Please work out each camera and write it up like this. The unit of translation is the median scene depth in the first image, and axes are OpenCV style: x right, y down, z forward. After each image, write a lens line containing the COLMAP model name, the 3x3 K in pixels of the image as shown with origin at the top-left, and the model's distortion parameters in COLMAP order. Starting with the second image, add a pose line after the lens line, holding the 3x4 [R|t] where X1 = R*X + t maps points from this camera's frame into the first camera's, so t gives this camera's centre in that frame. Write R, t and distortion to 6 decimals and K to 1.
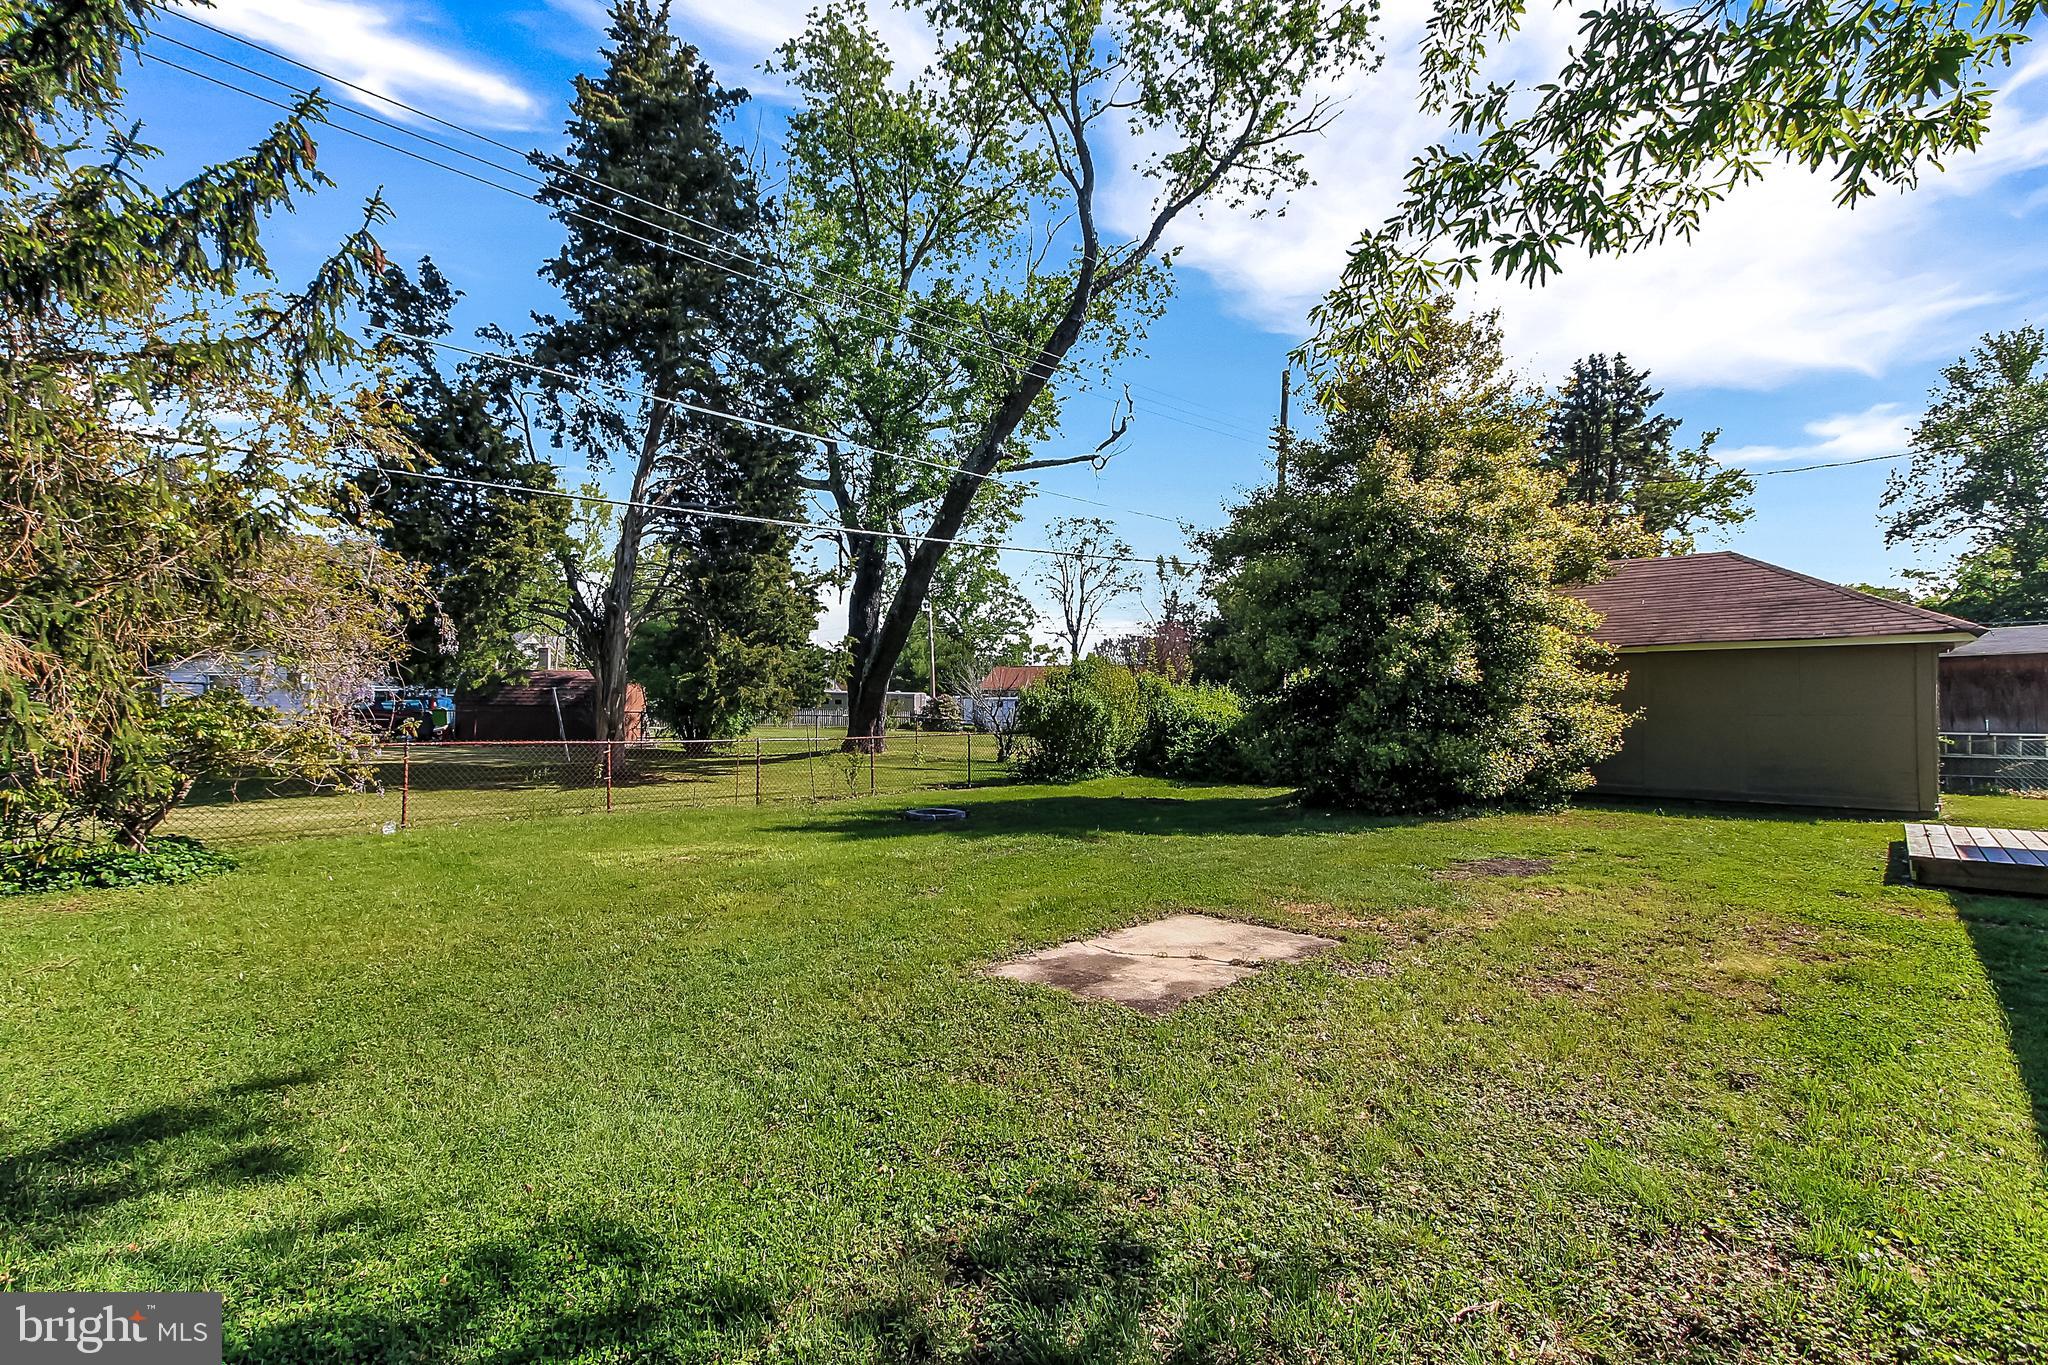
lens RADIAL K [[943.9, 0, 1024.0], [0, 943.9, 682.5], [0, 0, 1]] dist [-0.000378, -0.000003]
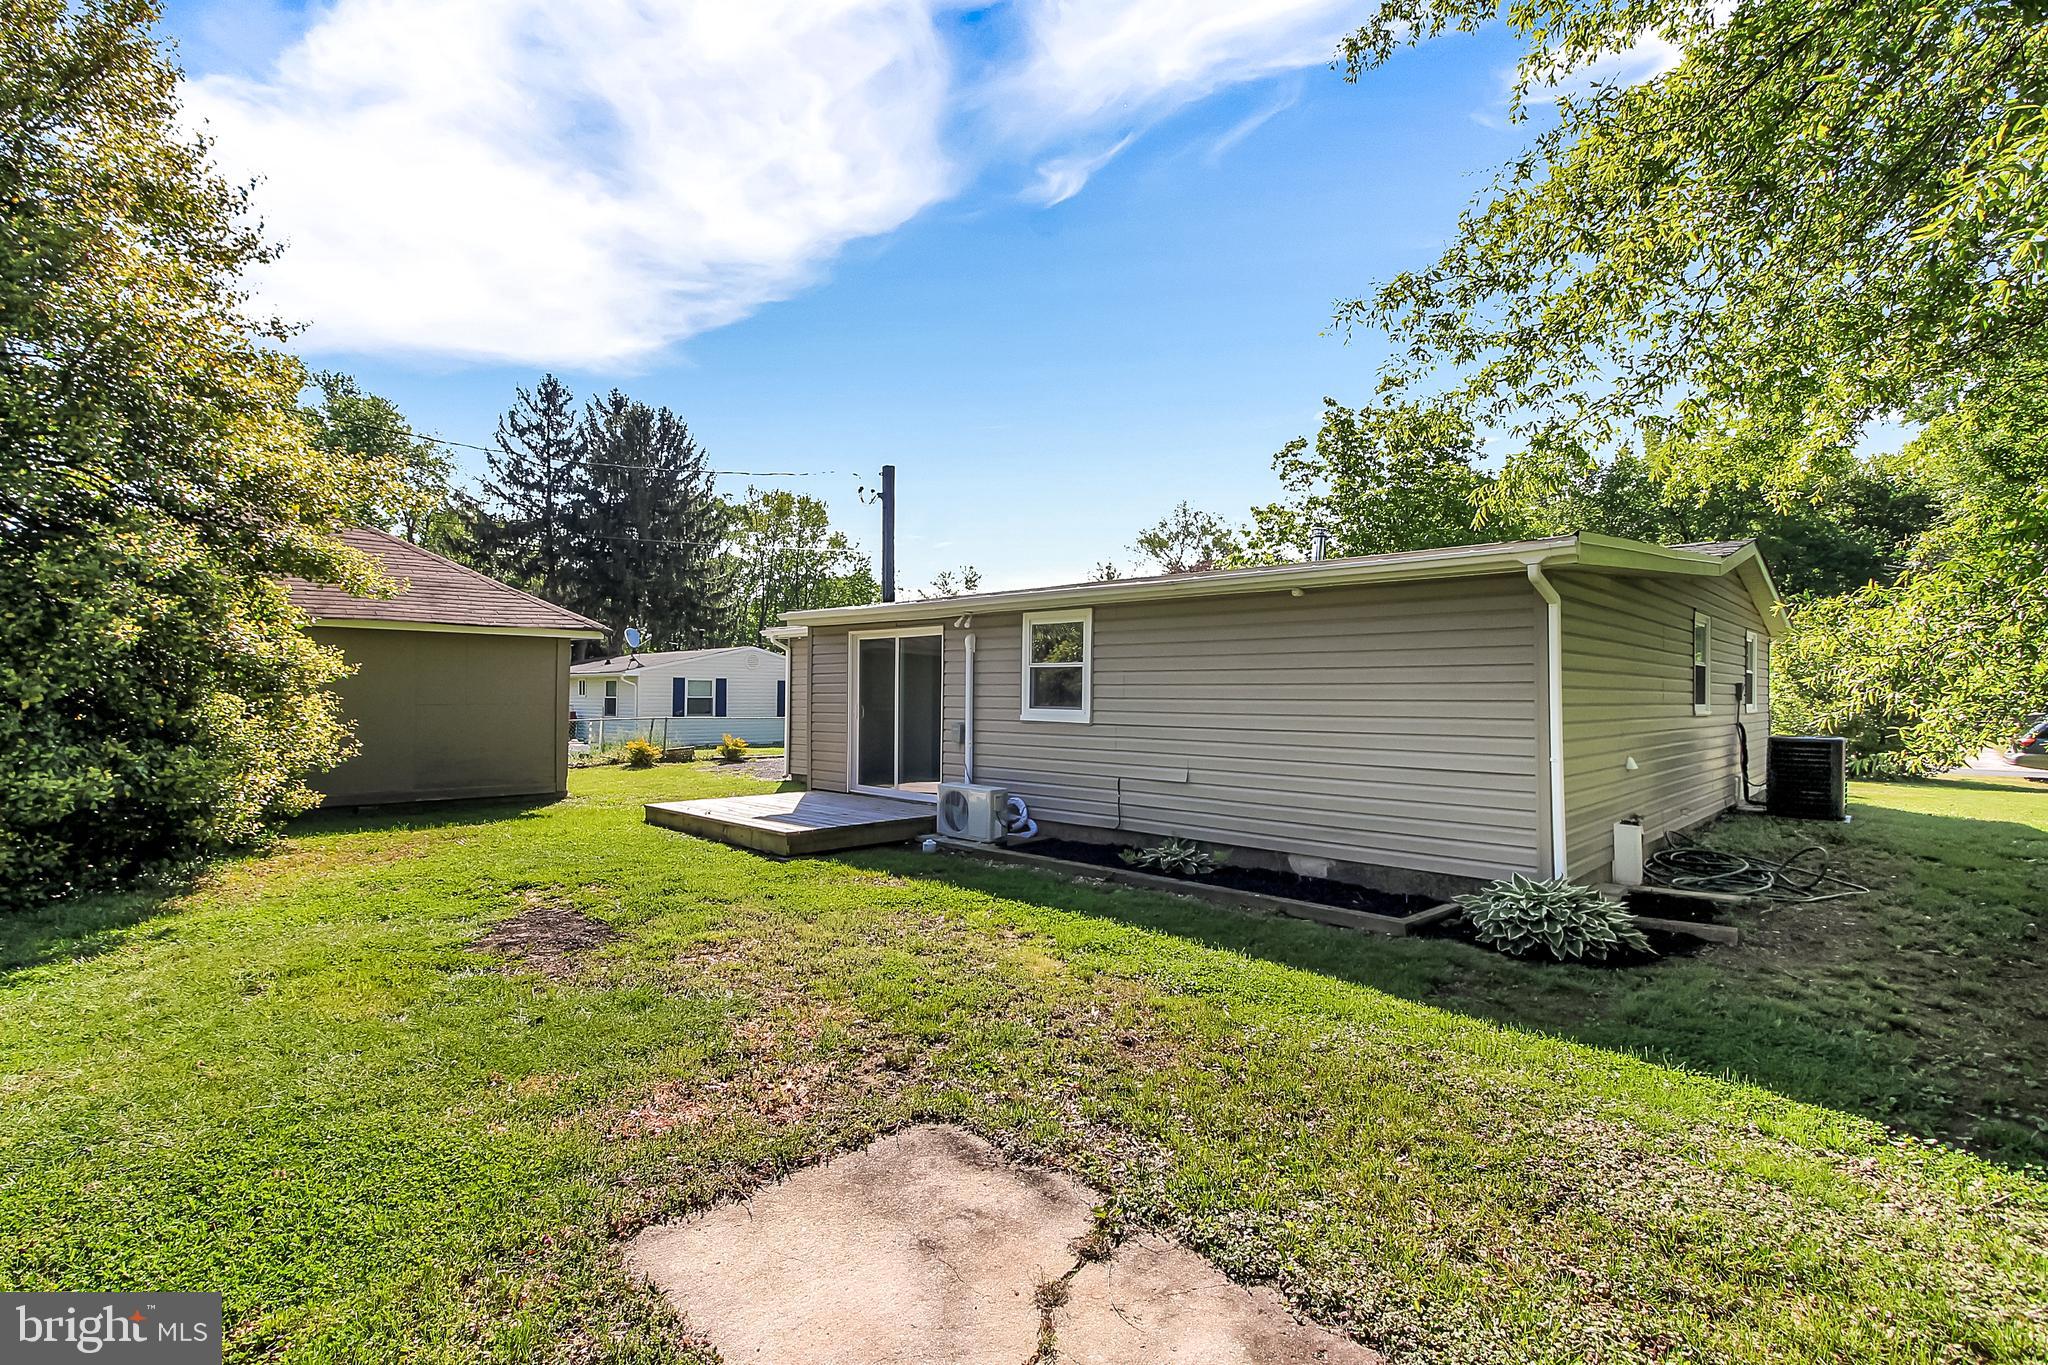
lens RADIAL K [[943.9, 0, 1024.0], [0, 943.9, 682.5], [0, 0, 1]] dist [-0.000378, -0.000003]
pose [[0.063390, 0.014601, 0.997882, -0.224440], [-0.031377, 0.999428, -0.012631, 0.014146], [-0.997495, -0.030510, 0.063812, 0.880300]]
